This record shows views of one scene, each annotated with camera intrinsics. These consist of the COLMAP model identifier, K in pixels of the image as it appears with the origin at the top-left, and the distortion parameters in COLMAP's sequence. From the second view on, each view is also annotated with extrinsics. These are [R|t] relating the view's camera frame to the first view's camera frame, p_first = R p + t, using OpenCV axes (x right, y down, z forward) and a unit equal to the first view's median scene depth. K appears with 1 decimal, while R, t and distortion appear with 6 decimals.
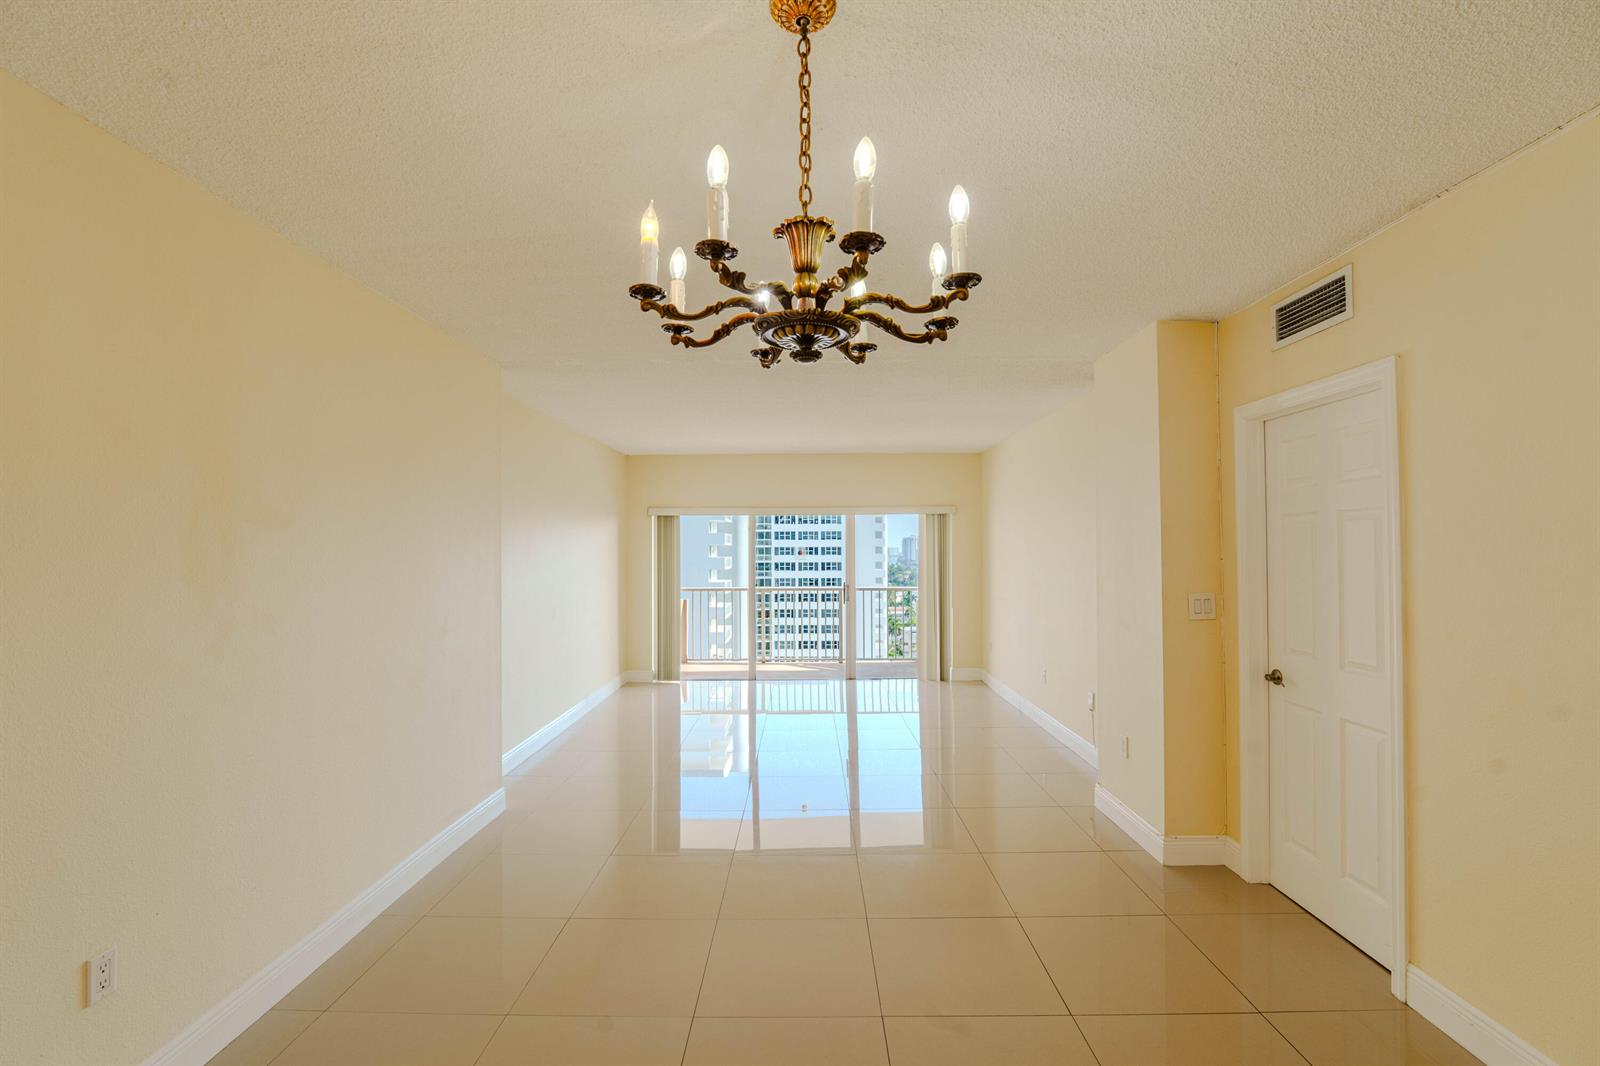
lens RADIAL K [[713.1, 0, 795.2], [0, 713.1, 534.4], [0, 0, 1]] dist [-0.013145, 0.000427]
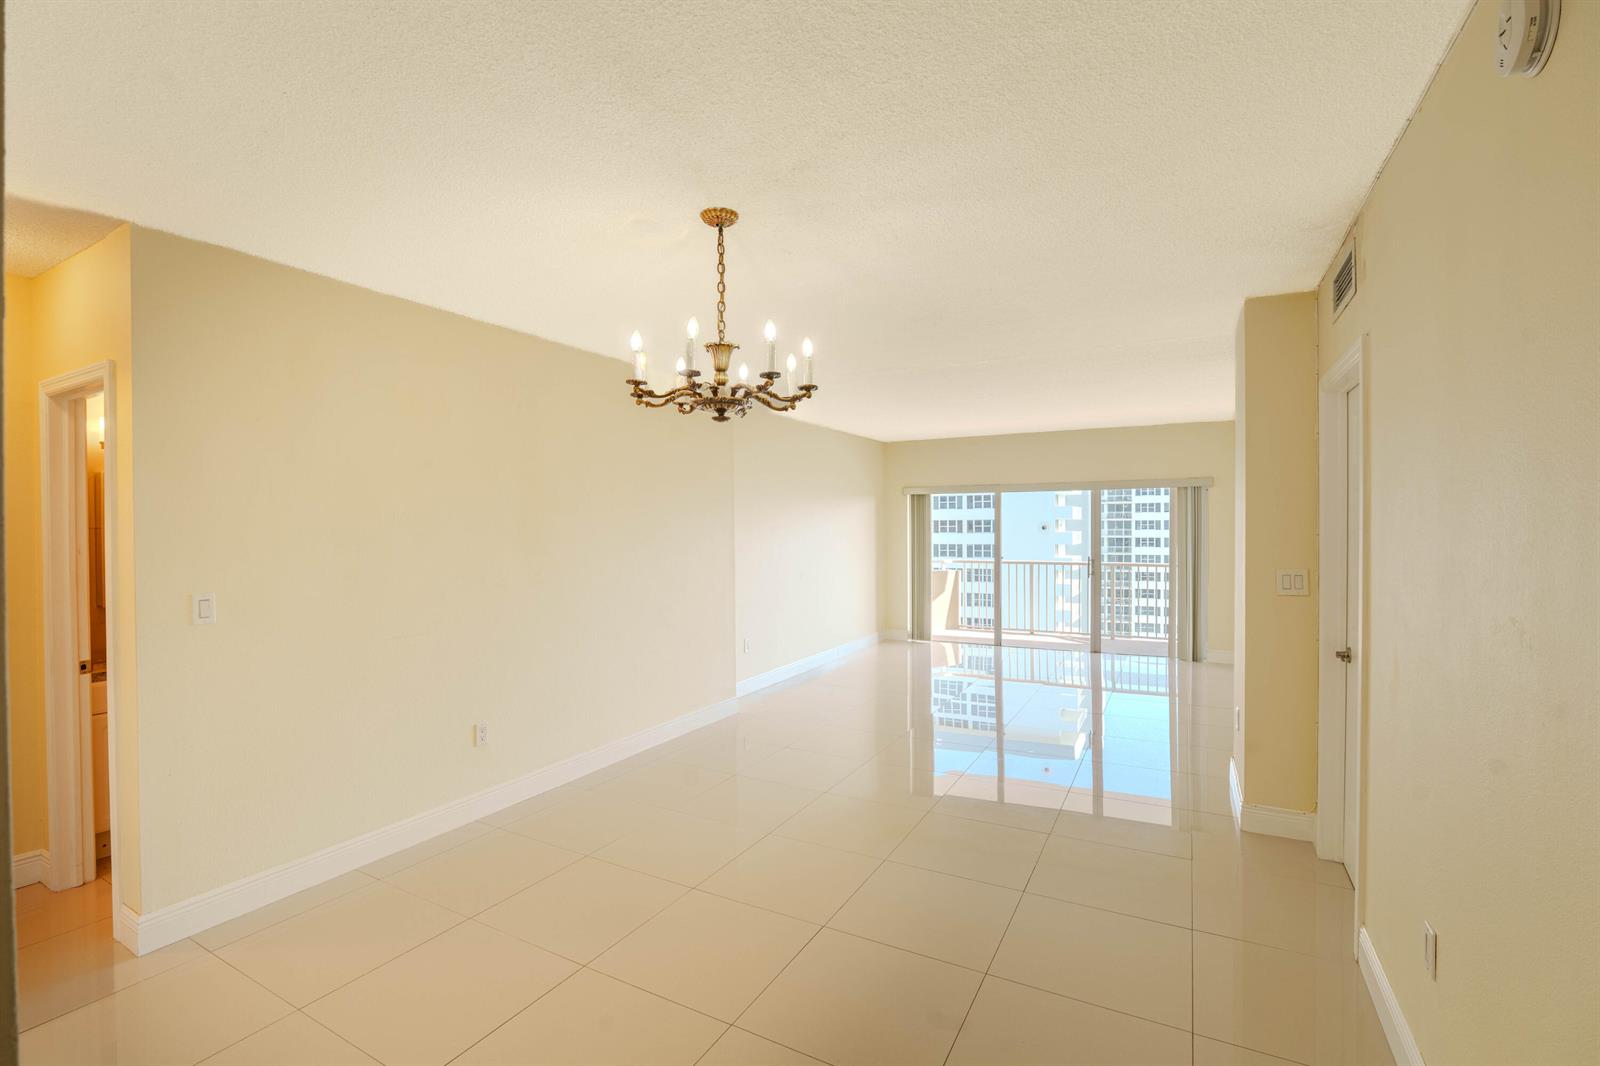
lens RADIAL K [[713.1, 0, 797.7], [0, 713.1, 534.4], [0, 0, 1]] dist [-0.013145, 0.000427]
pose [[0.882325, 0.004685, -0.470617, 0.185397], [0.012412, 0.999371, 0.033218, -0.003377], [0.470477, -0.035150, 0.881712, -0.087995]]
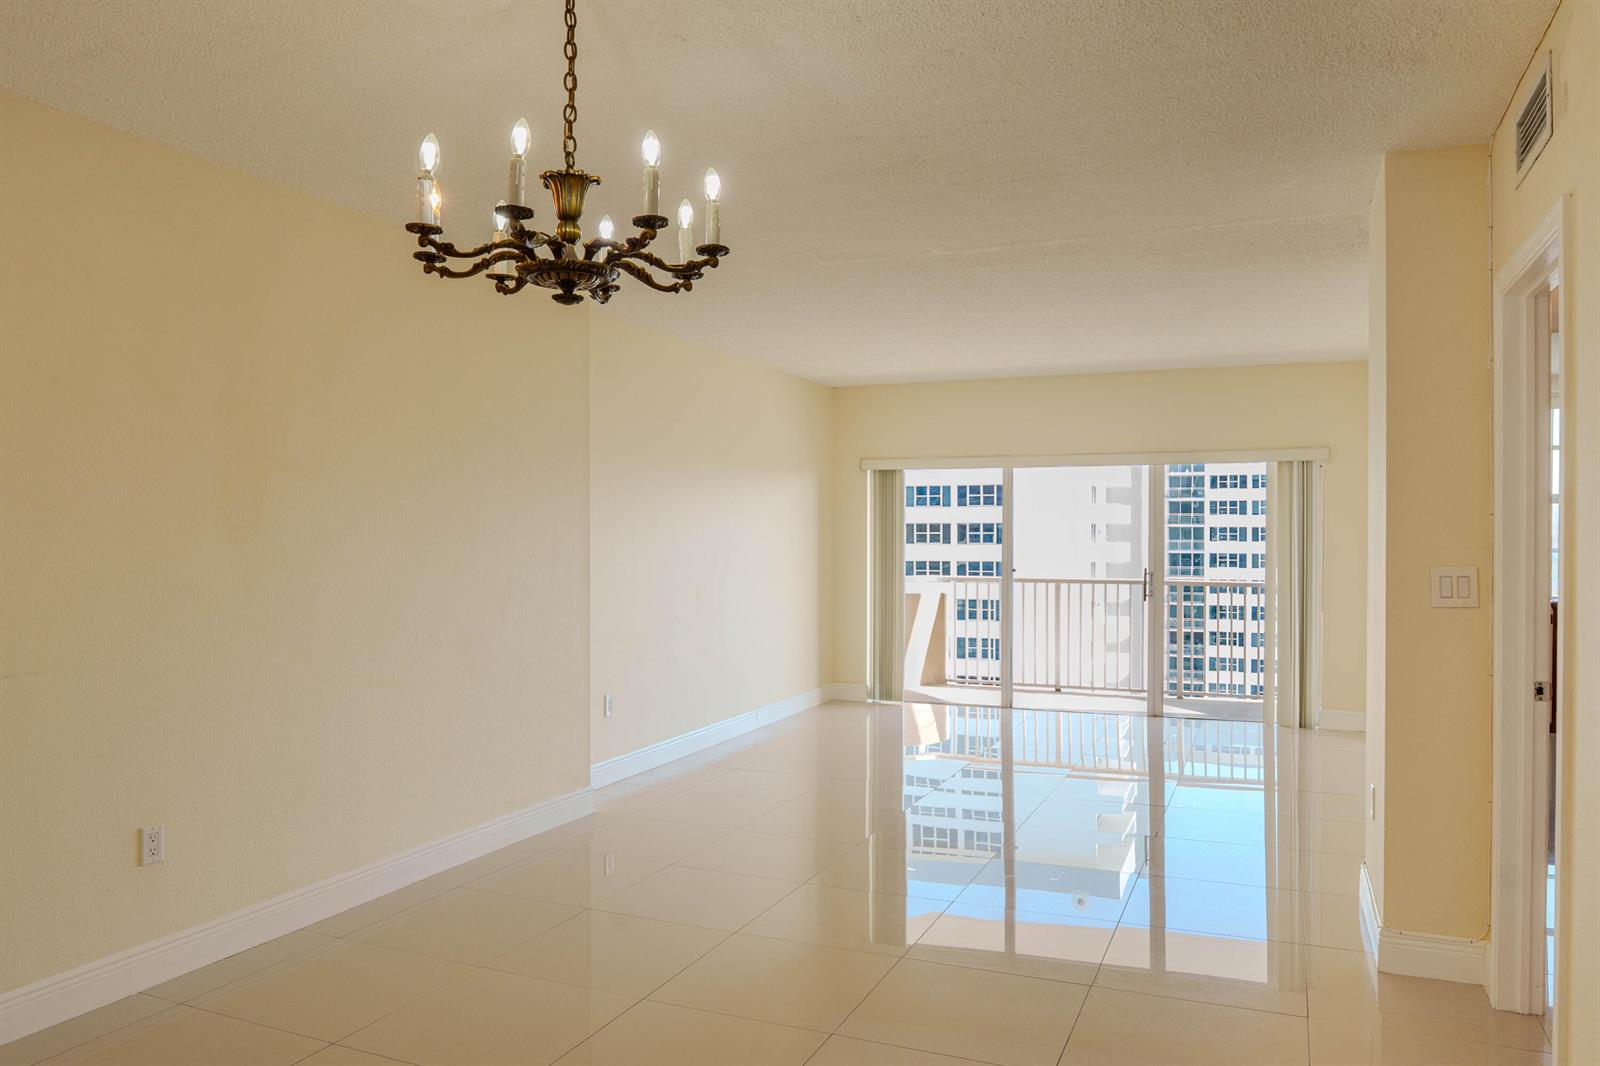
lens RADIAL K [[1128.6, 0, 797.9], [0, 1128.6, 537.7], [0, 0, 1]] dist [-0.010447, -0.004688]
pose [[0.922334, 0.007499, -0.386321, 0.179960], [0.002551, 0.999672, 0.025497, 0.012065], [0.386385, -0.024502, 0.922012, -0.079093]]
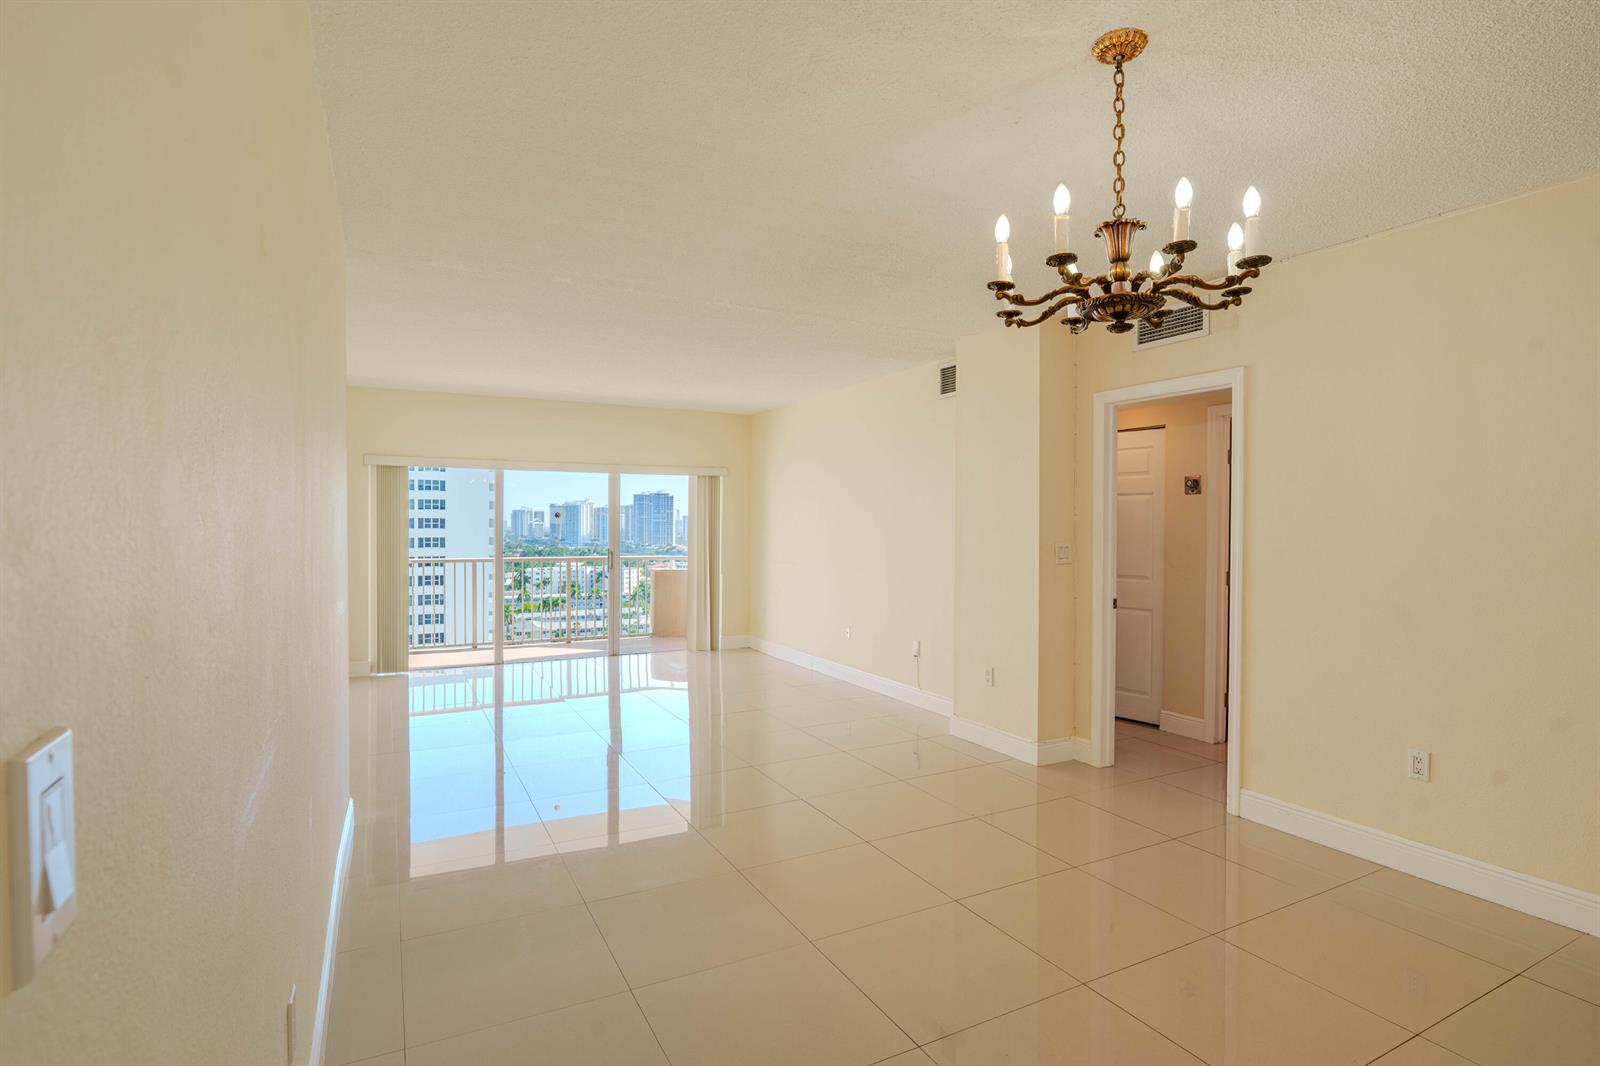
lens RADIAL K [[804.1, 0, 794.3], [0, 804.1, 528.5], [0, 0, 1]] dist [-0.009399, -0.000141]
pose [[0.878228, 0.006132, 0.478203, -0.216683], [-0.018537, 0.999603, 0.021224, 0.016626], [-0.477883, -0.027504, 0.877993, 0.001497]]
